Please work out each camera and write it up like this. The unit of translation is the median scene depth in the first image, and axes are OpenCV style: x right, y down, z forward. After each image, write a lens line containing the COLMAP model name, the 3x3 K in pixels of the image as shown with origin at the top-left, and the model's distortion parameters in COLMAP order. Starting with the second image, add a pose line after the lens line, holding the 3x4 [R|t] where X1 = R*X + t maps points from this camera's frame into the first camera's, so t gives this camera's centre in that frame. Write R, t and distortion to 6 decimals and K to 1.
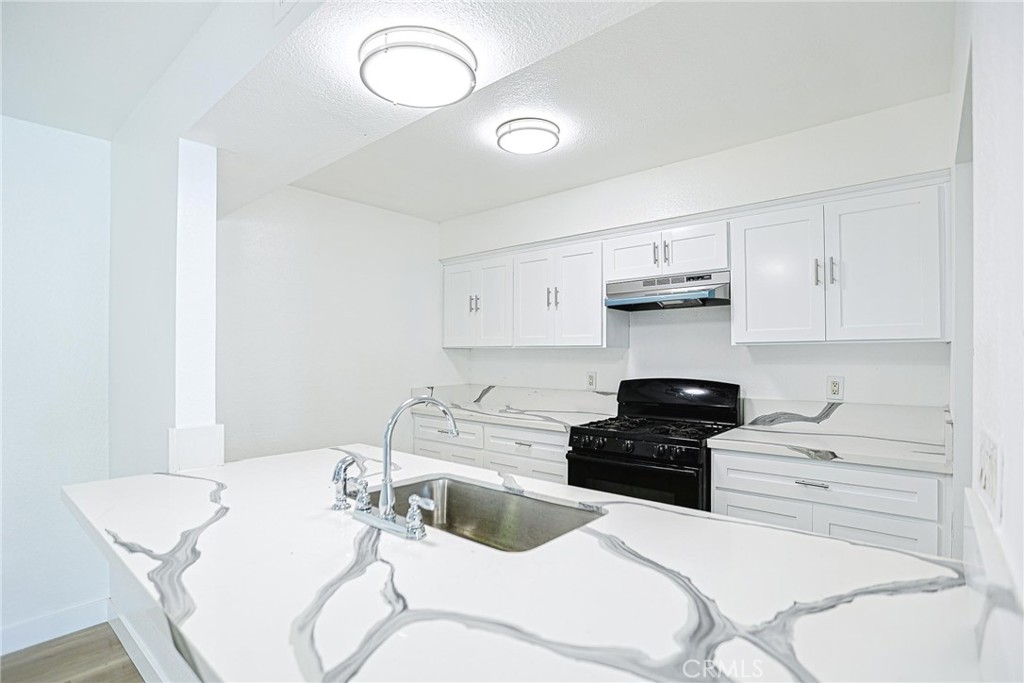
lens RADIAL K [[501.2, 0, 515.8], [0, 501.2, 351.8], [0, 0, 1]] dist [-0.054788, 0.022528]
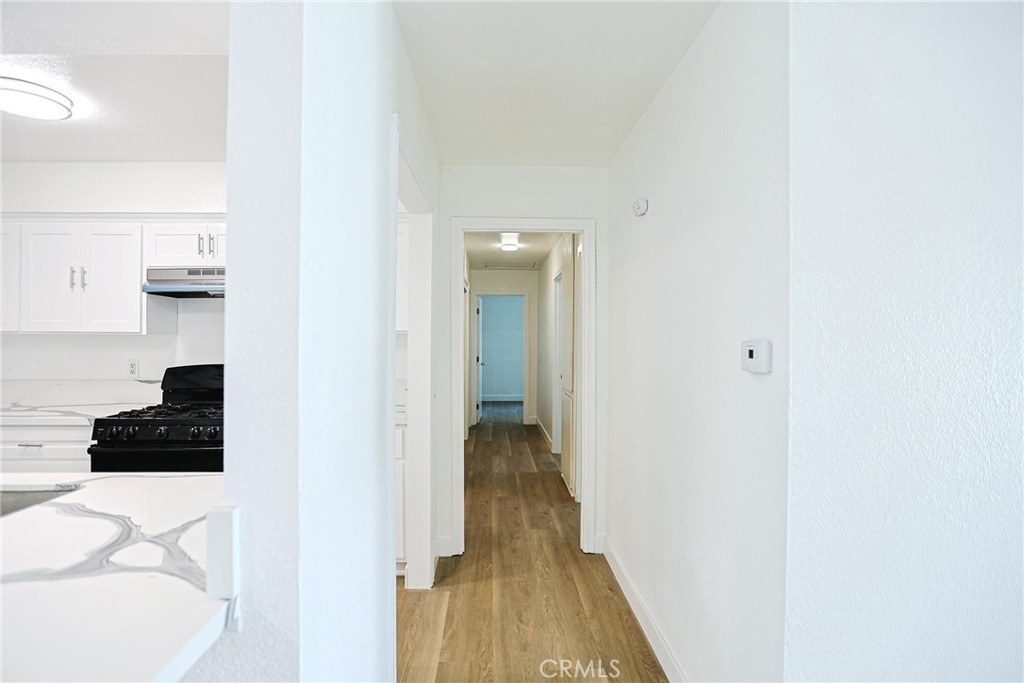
lens RADIAL K [[498.2, 0, 514.5], [0, 498.2, 338.8], [0, 0, 1]] dist [-0.050518, 0.015780]
pose [[0.733231, 0.002077, 0.679976, 0.070016], [-0.005723, 0.999979, 0.003117, -0.007908], [-0.679955, -0.006177, 0.733228, -0.196994]]
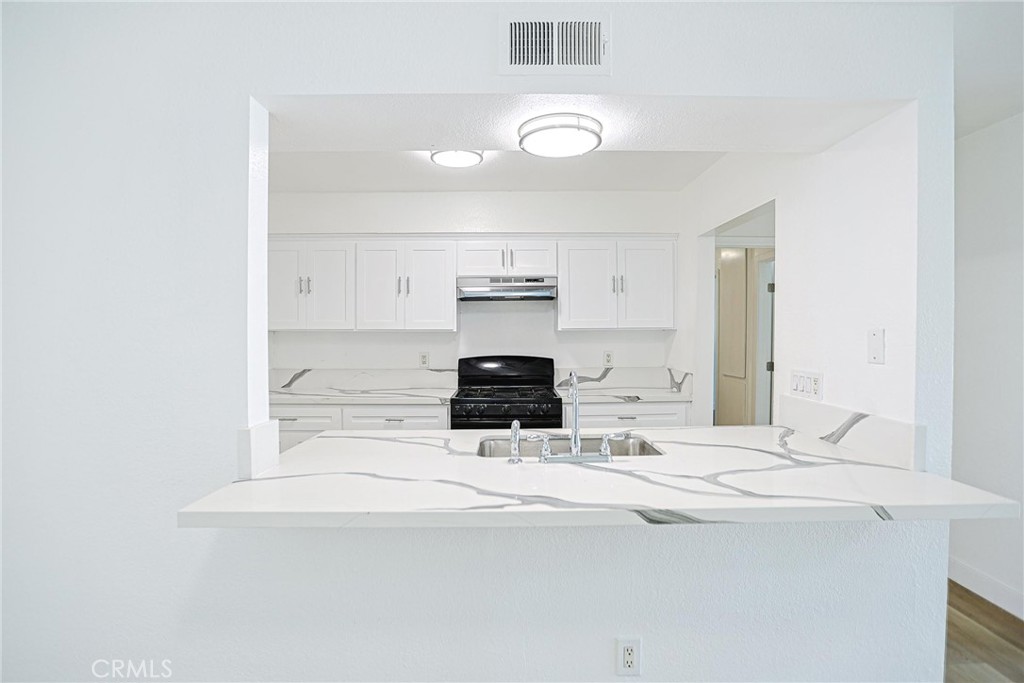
lens RADIAL K [[496.8, 0, 518.4], [0, 496.8, 339.2], [0, 0, 1]] dist [-0.056351, 0.024215]
pose [[0.750413, -0.009704, 0.660898, -0.544413], [-0.001787, 0.999859, 0.016710, -0.011059], [-0.660967, -0.013720, 0.750290, 0.015633]]
